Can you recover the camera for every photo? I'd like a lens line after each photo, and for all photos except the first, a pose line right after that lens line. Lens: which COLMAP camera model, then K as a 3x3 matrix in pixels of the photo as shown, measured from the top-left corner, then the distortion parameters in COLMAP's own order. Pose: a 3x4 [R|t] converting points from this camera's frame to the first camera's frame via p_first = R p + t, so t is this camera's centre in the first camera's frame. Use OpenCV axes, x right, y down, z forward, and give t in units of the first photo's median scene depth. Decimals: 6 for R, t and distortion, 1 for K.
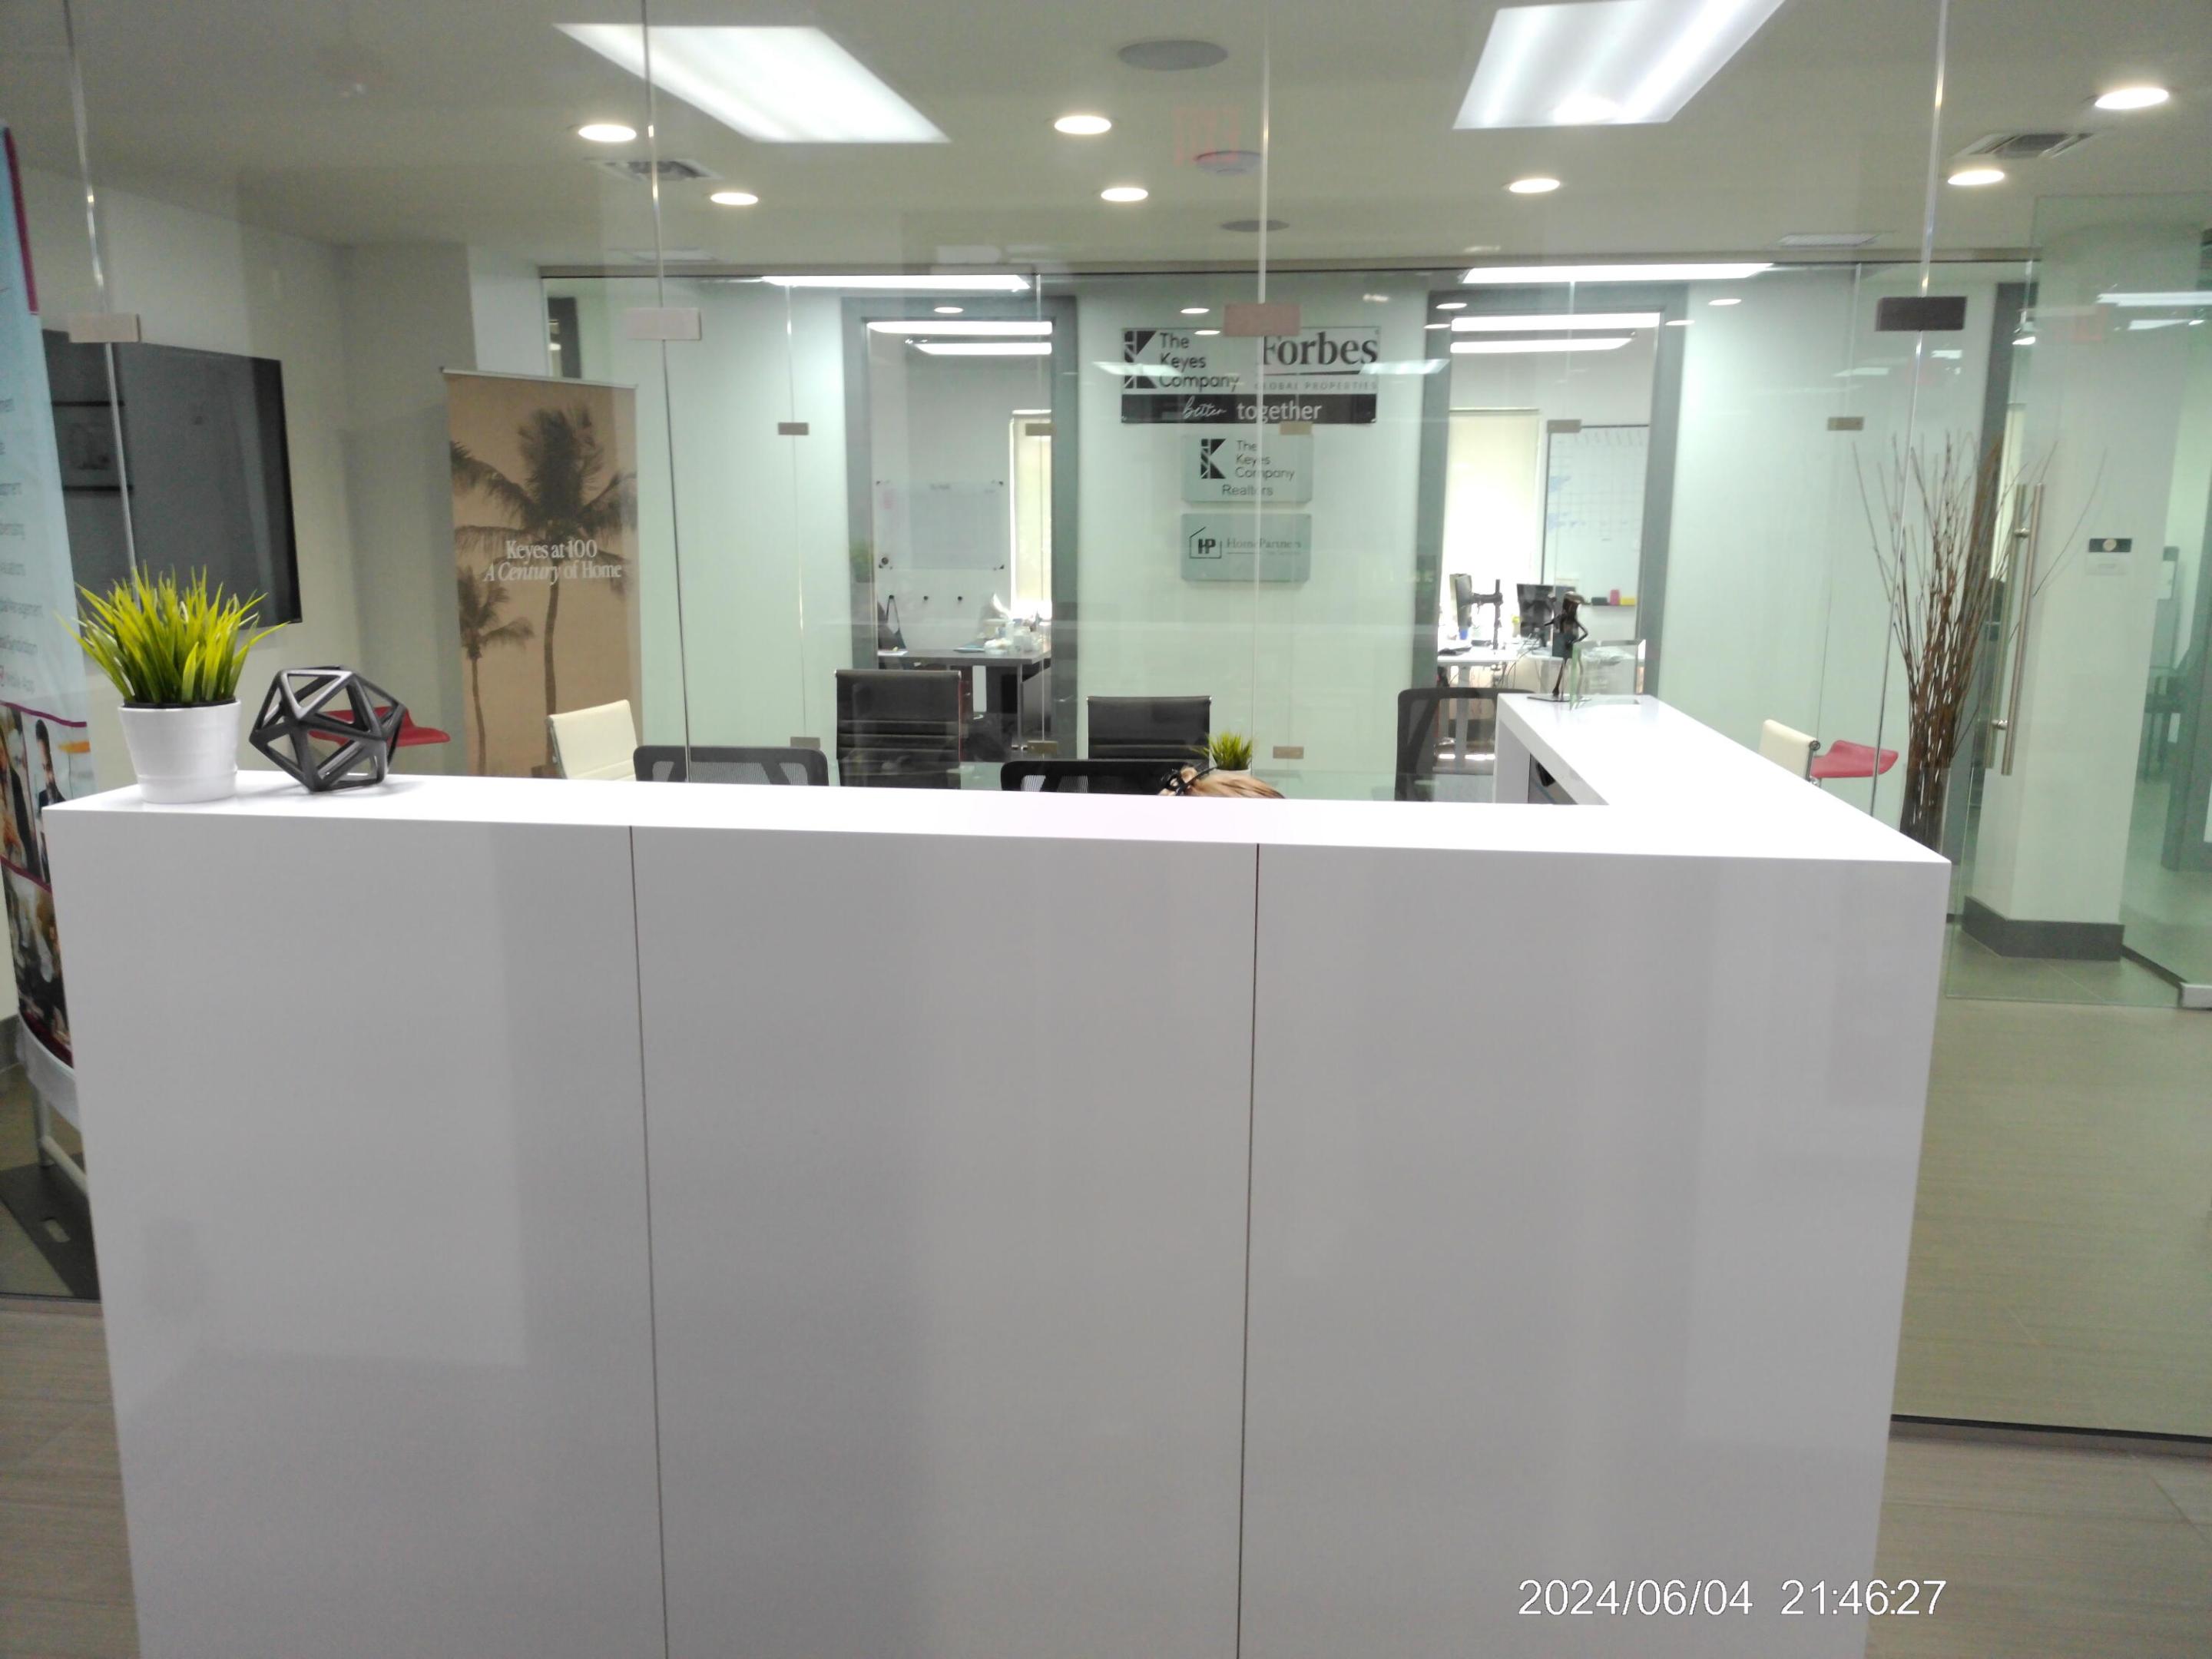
lens RADIAL K [[1664.3, 0, 1093.2], [0, 1664.3, 835.8], [0, 0, 1]] dist [0.093783, -0.112679]
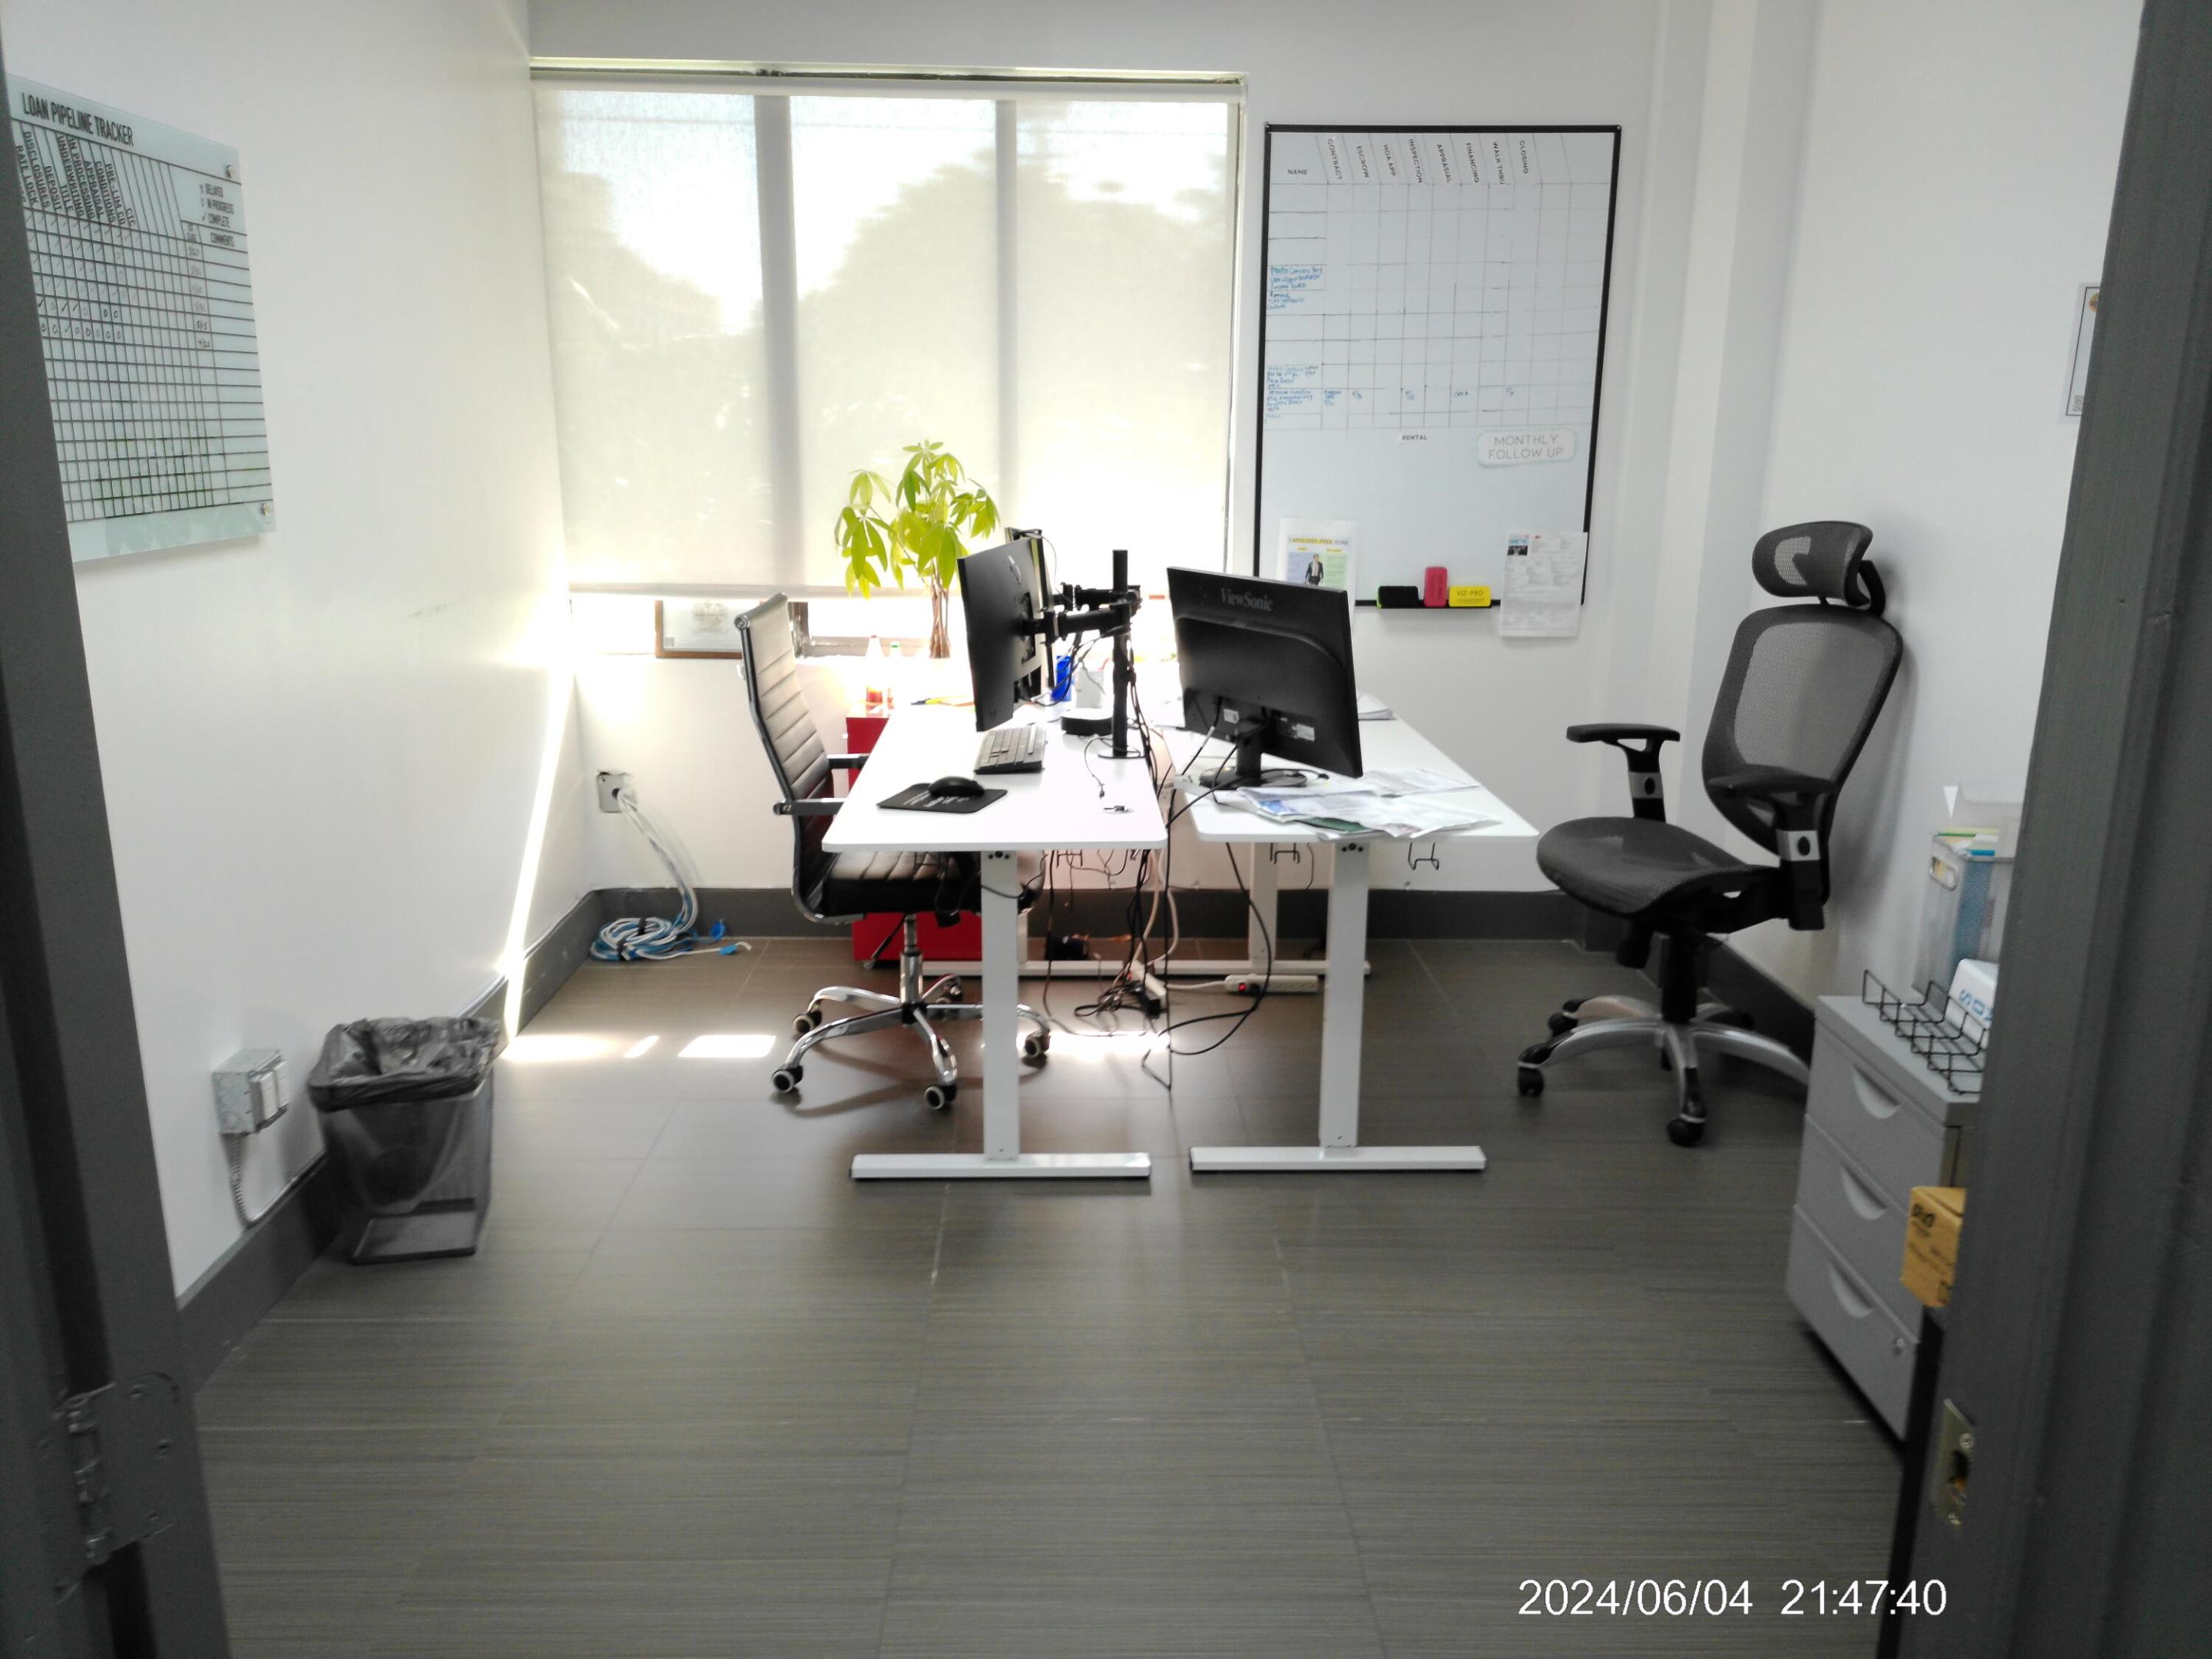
lens RADIAL K [[1664.3, 0, 1093.2], [0, 1664.3, 835.8], [0, 0, 1]] dist [0.093783, -0.112679]
pose [[0.989892, -0.030115, 0.138589, 0.179230], [0.024245, 0.998744, 0.043845, -0.105233], [-0.139736, -0.040042, 0.989379, 0.637129]]
